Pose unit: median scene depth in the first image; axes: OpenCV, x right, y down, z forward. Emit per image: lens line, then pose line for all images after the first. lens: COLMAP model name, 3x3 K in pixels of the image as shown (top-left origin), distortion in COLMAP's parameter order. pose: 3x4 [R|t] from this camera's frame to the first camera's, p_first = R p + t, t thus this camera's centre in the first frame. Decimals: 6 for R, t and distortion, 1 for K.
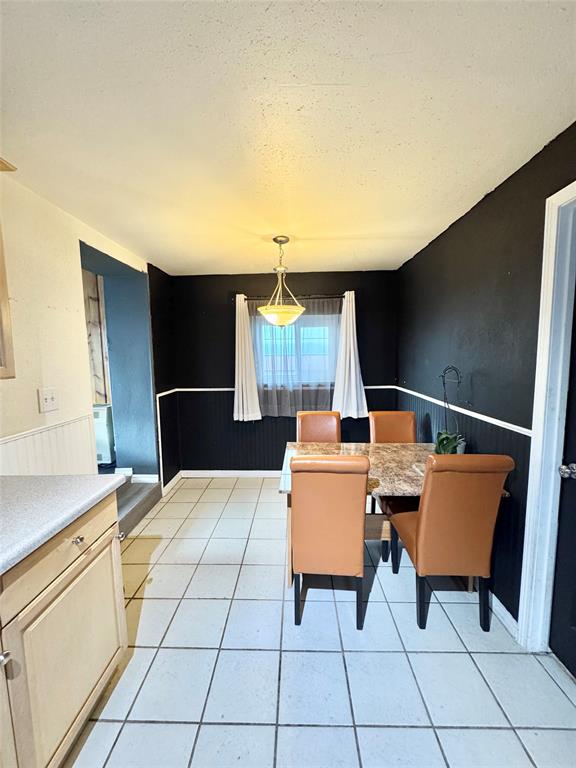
lens RADIAL K [[304.1, 0, 287.2], [0, 304.1, 383.7], [0, 0, 1]] dist [-0.006347, 0.000489]
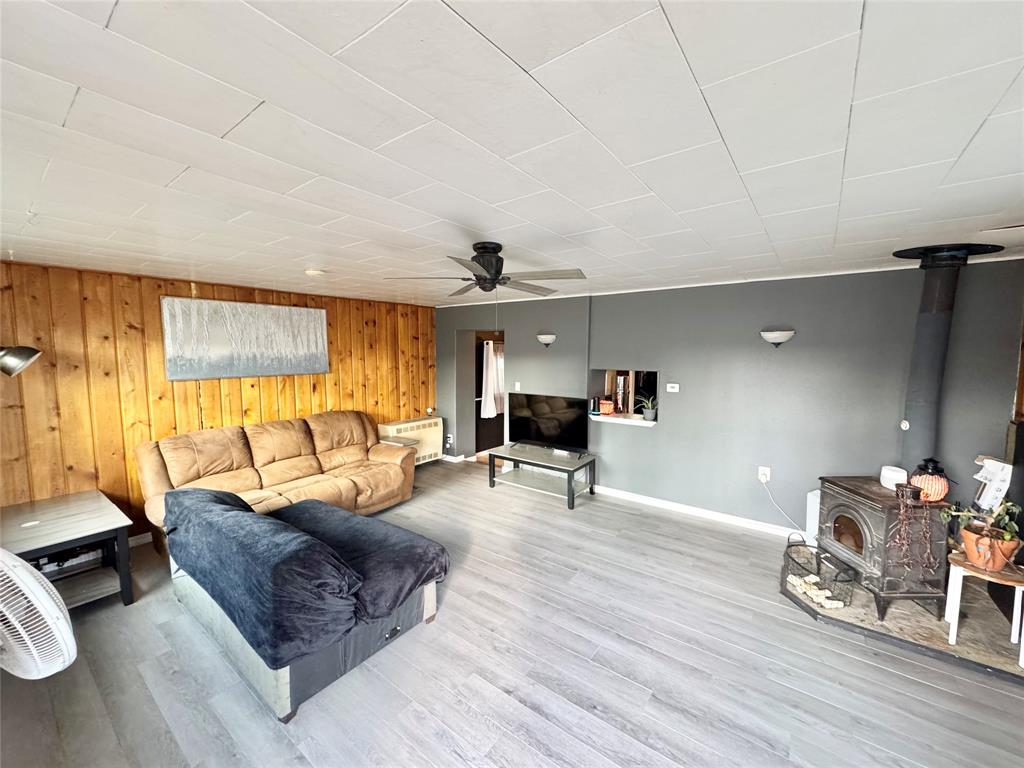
lens RADIAL K [[405.5, 0, 509.3], [0, 405.5, 386.5], [0, 0, 1]] dist [-0.006347, 0.000489]
pose [[0.581754, -0.056851, 0.811375, -1.907590], [0.067007, 0.997513, 0.021850, -0.086259], [-0.810600, 0.041657, 0.584117, -0.351444]]
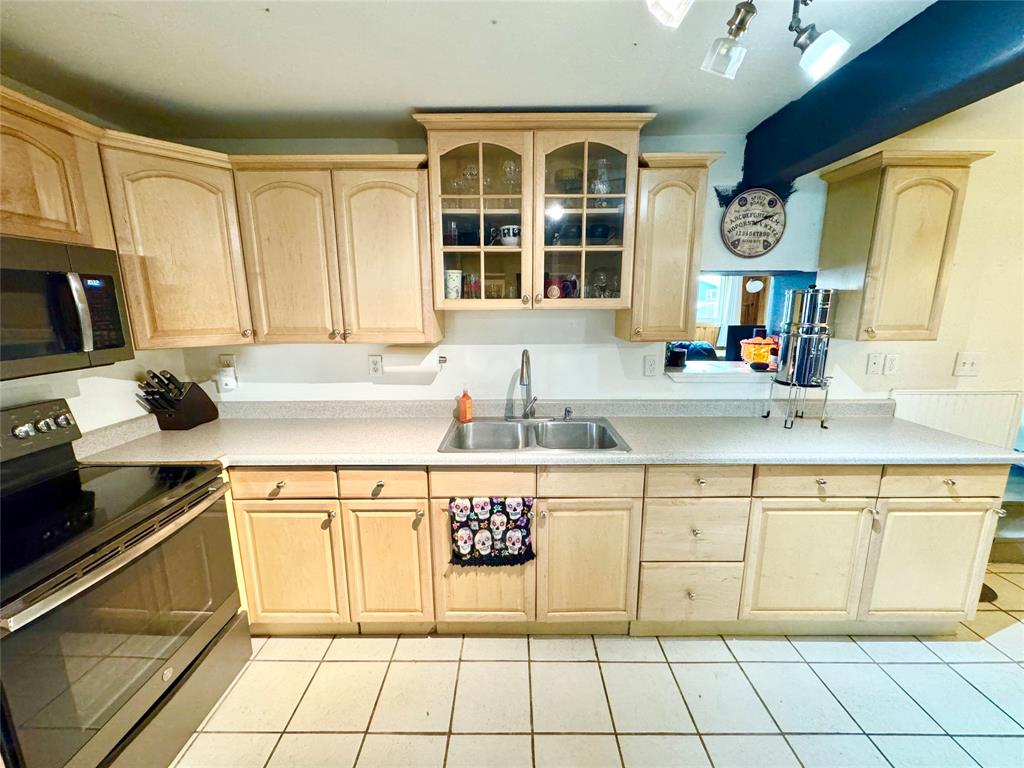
lens RADIAL K [[405.5, 0, 516.3], [0, 405.5, 387.6], [0, 0, 1]] dist [-0.006347, 0.000489]
pose [[0.027892, 0.211796, -0.976916, 0.241634], [-0.093004, 0.973607, 0.208423, -0.004441], [0.995275, 0.085044, 0.046854, -0.264524]]
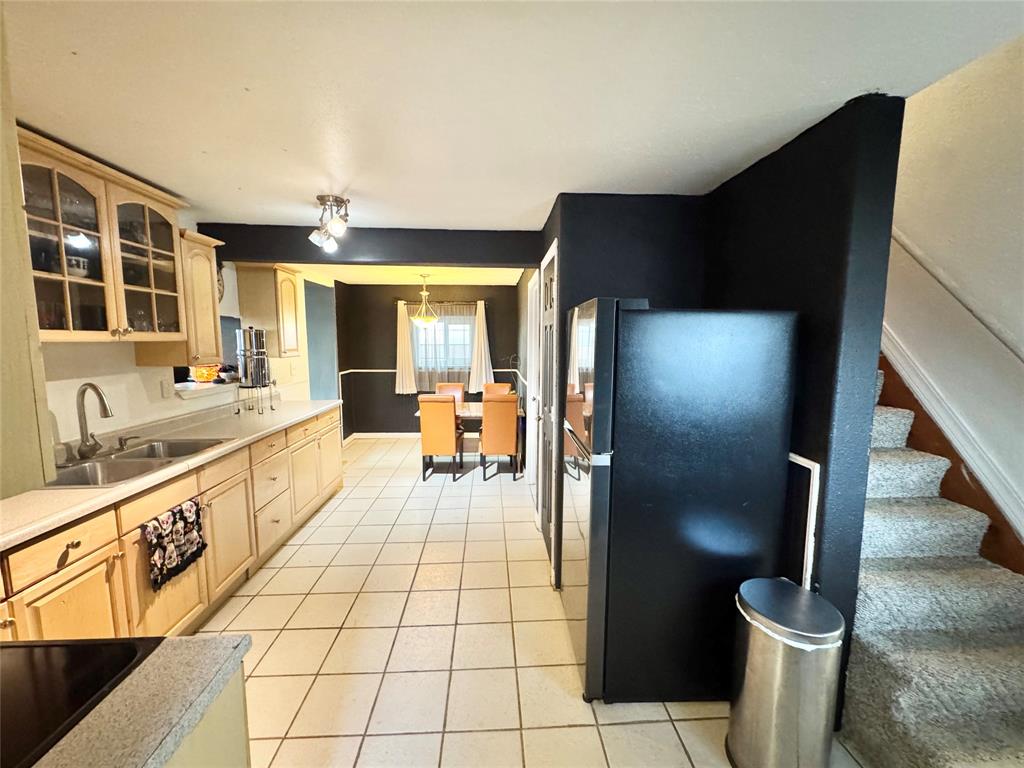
lens RADIAL K [[405.5, 0, 504.6], [0, 405.5, 384.7], [0, 0, 1]] dist [-0.006347, 0.000489]
pose [[0.997483, 0.009611, 0.070249, 0.189433], [-0.010497, 0.999870, 0.012258, 0.057007], [-0.070122, -0.012965, 0.997454, -0.869501]]
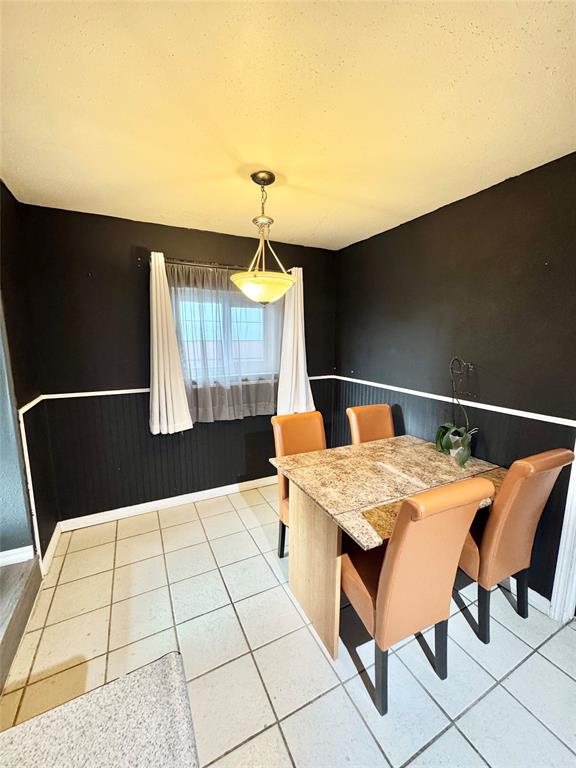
lens RADIAL K [[304.1, 0, 288.1], [0, 304.1, 383.8], [0, 0, 1]] dist [-0.006347, 0.000489]
pose [[0.878226, -0.055895, 0.474968, -0.242821], [0.031938, 0.997784, 0.058366, -0.029280], [-0.477178, -0.036089, 0.878065, 0.252554]]
